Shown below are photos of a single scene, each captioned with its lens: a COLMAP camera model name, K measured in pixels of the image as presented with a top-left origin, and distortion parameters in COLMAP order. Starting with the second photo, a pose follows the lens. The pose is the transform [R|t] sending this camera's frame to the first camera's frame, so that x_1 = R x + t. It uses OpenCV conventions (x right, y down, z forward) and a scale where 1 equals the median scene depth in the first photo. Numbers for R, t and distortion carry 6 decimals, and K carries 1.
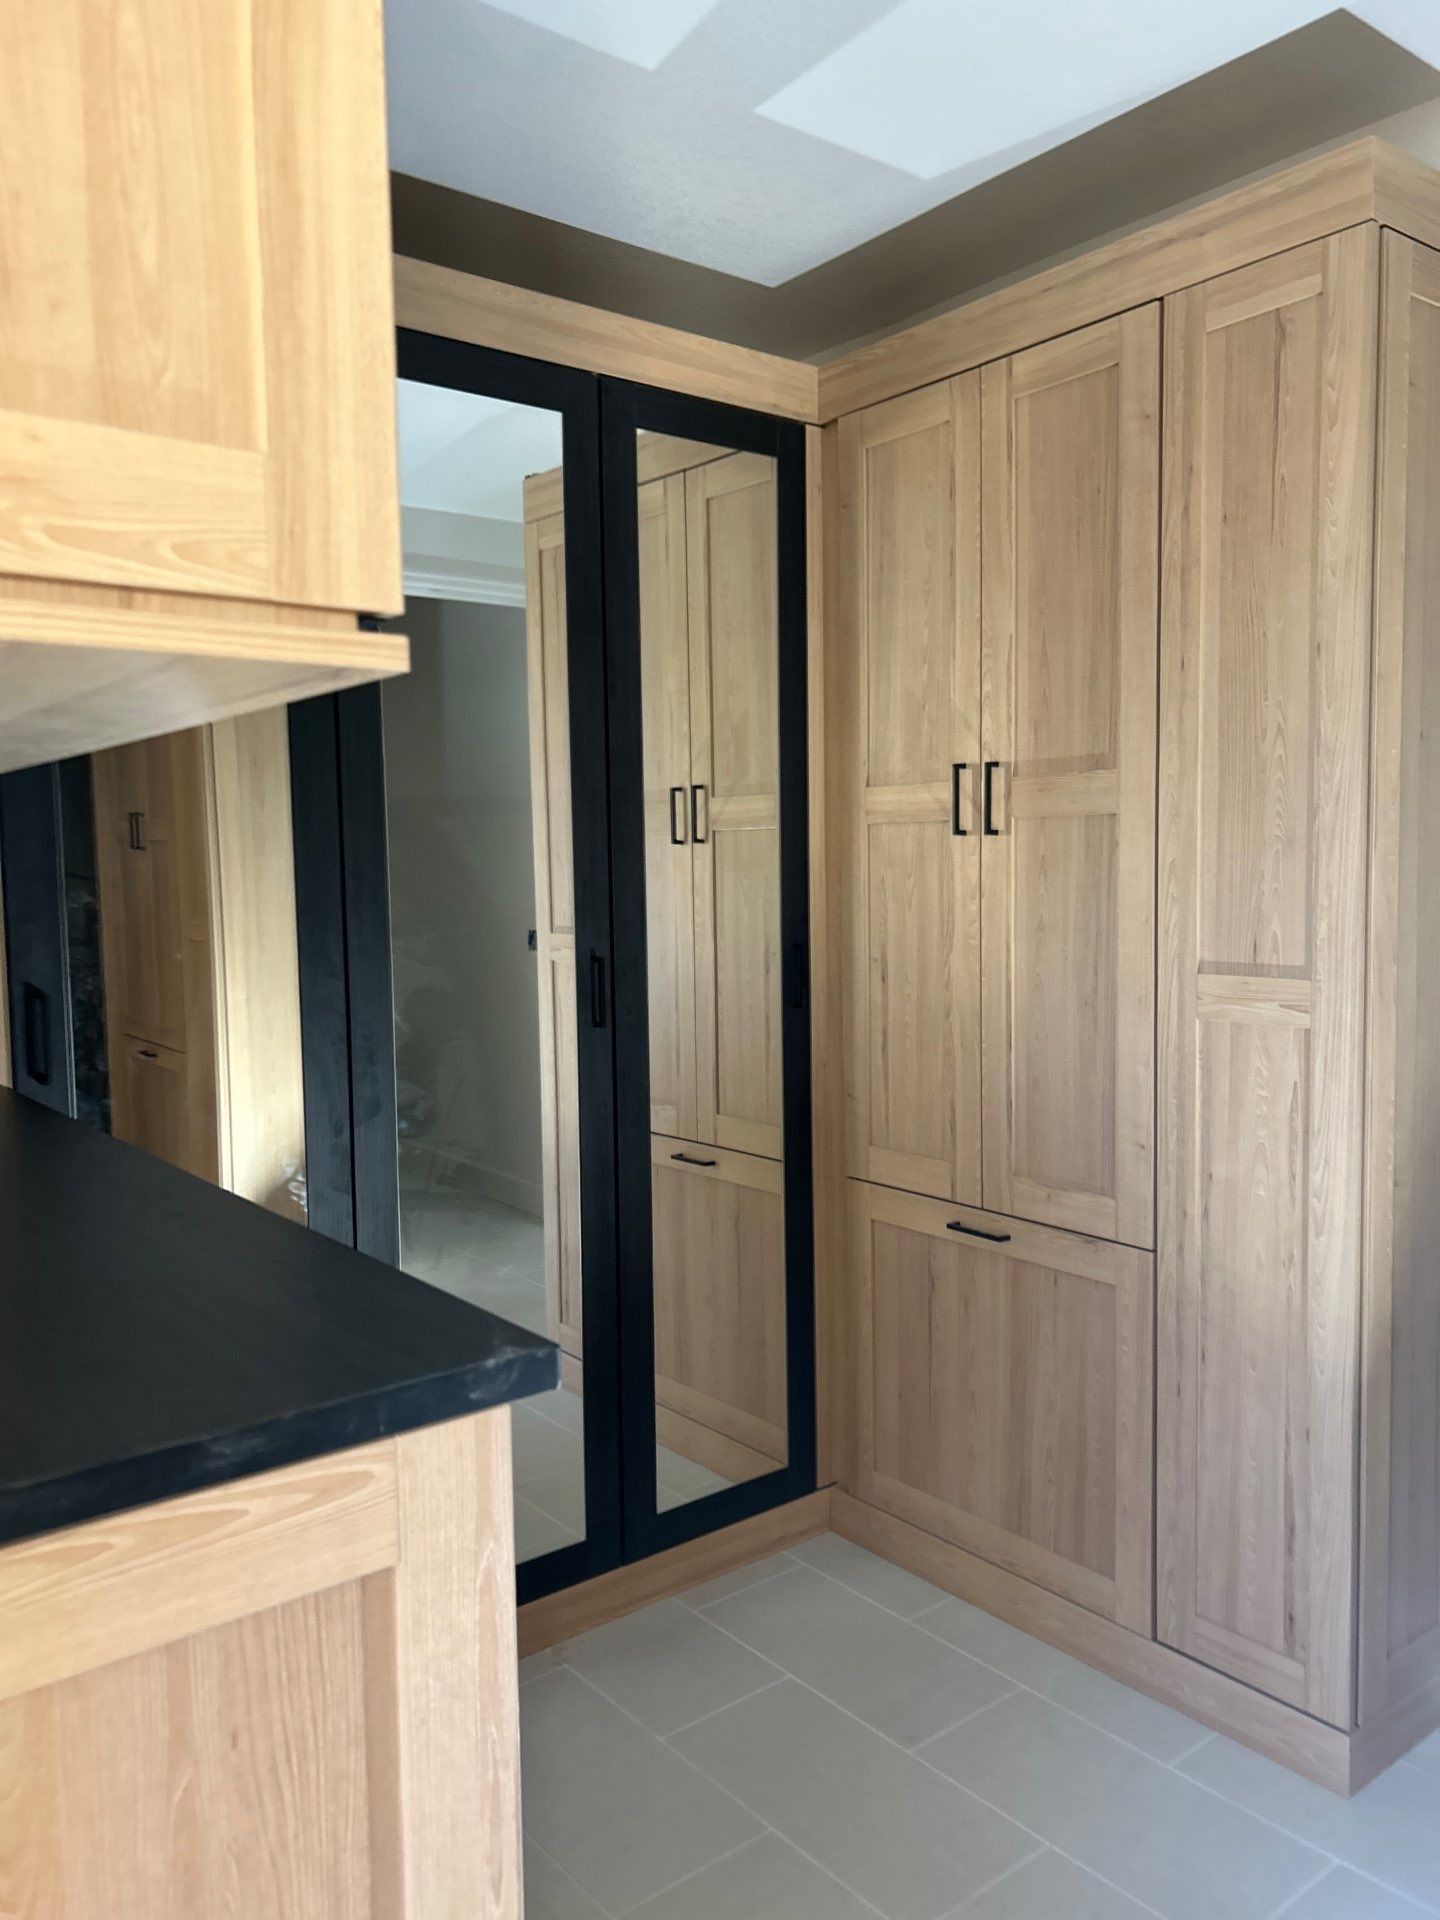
lens RADIAL K [[1450.1, 0, 718.6], [0, 1450.1, 962.7], [0, 0, 1]] dist [0.053781, -0.047654]
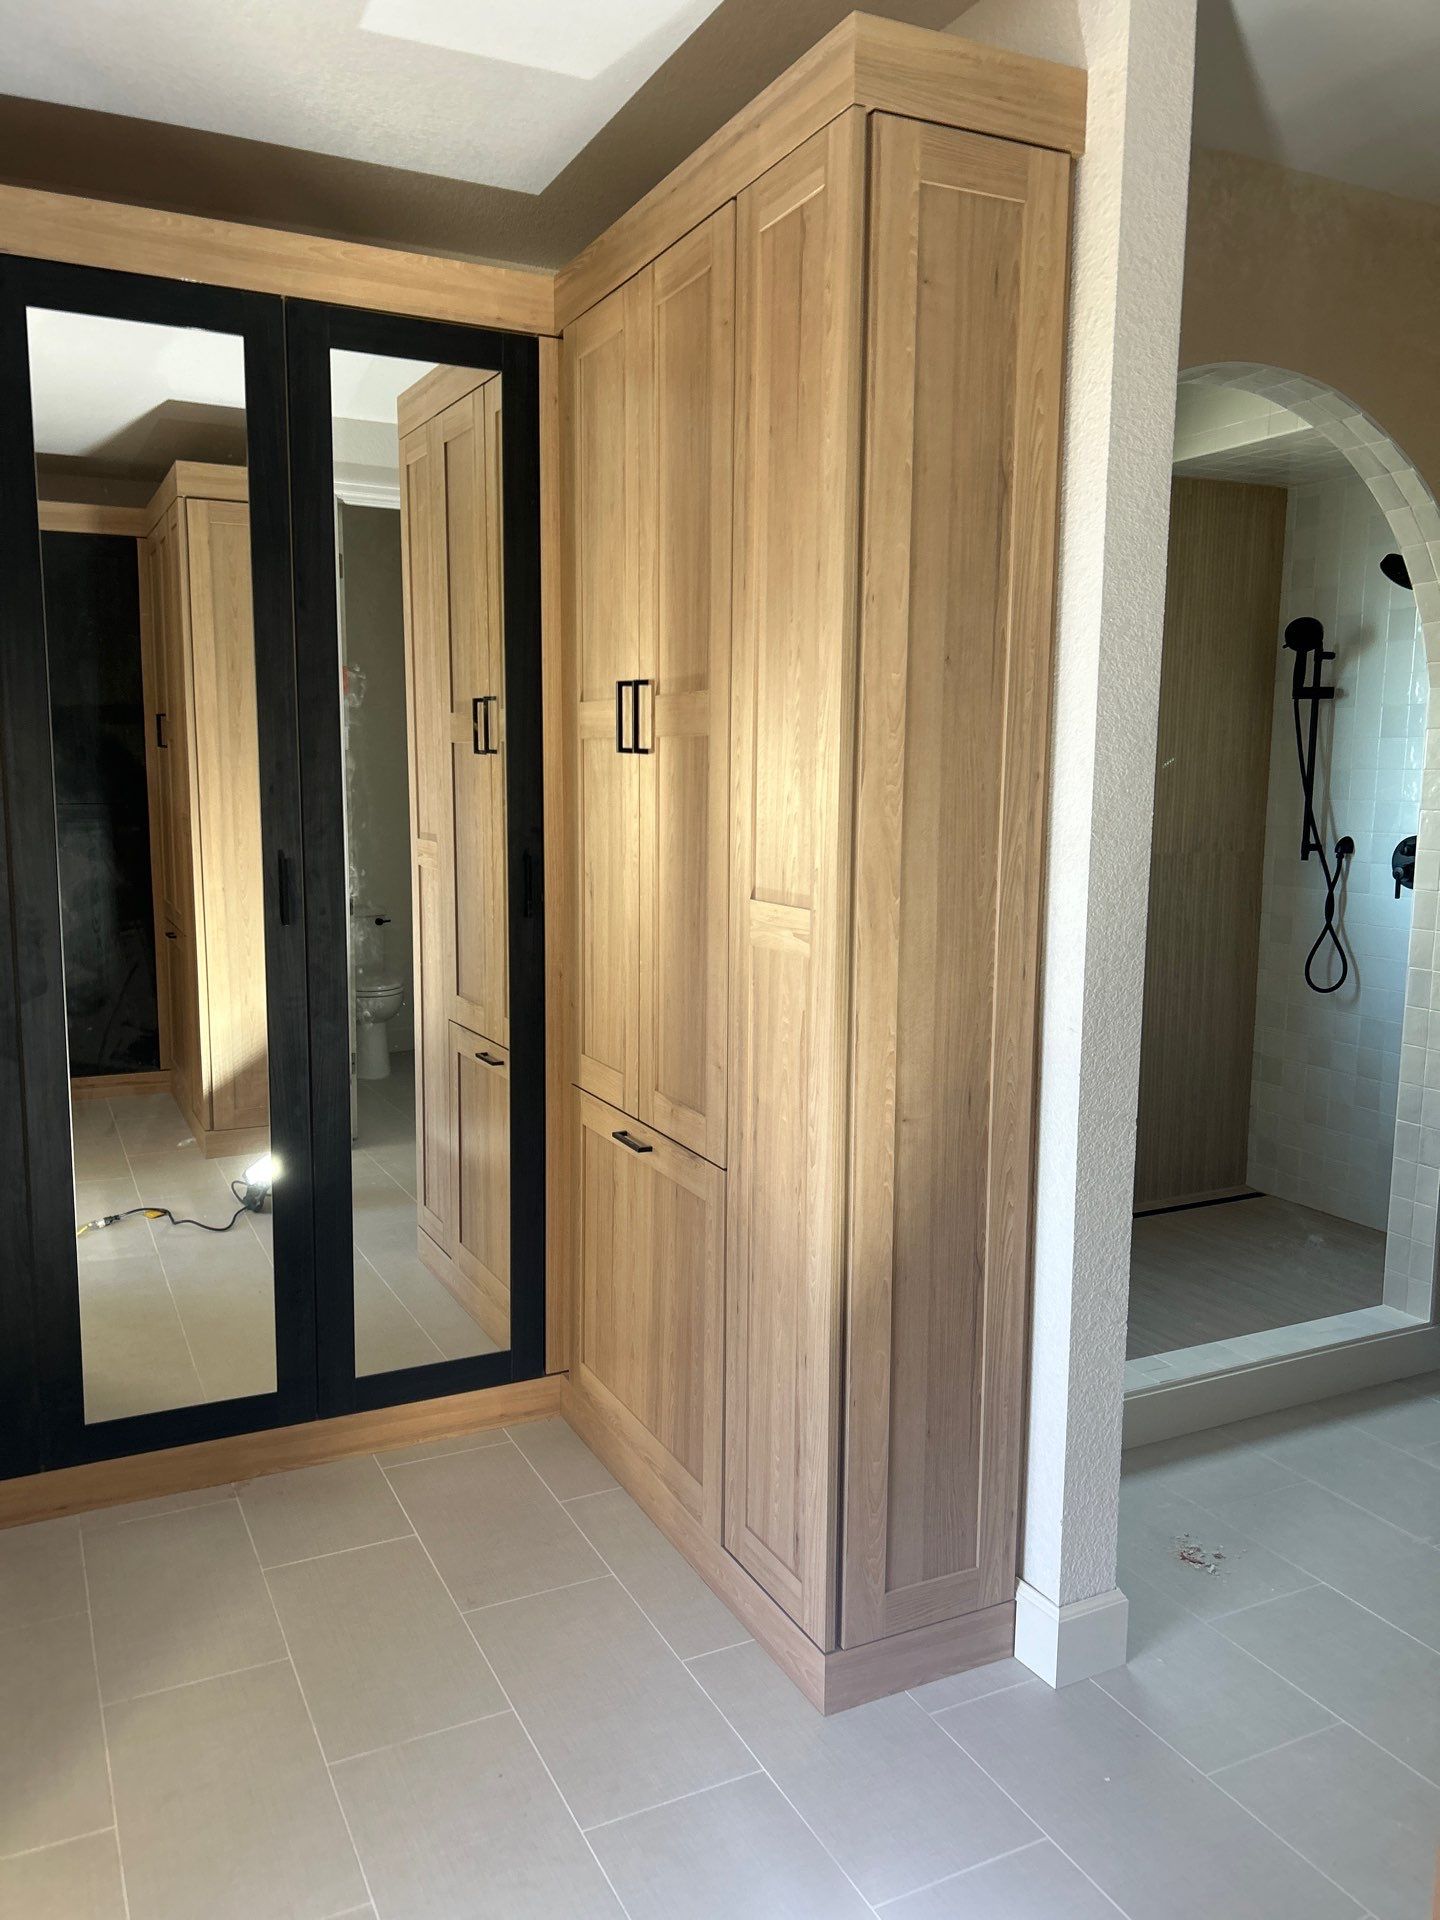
lens RADIAL K [[1450.1, 0, 711.2], [0, 1450.1, 957.0], [0, 0, 1]] dist [0.053781, -0.047654]
pose [[0.974730, 0.052036, -0.217243, 0.494812], [-0.038816, 0.997150, 0.064686, -0.014561], [0.219990, -0.054618, 0.973972, 0.026146]]
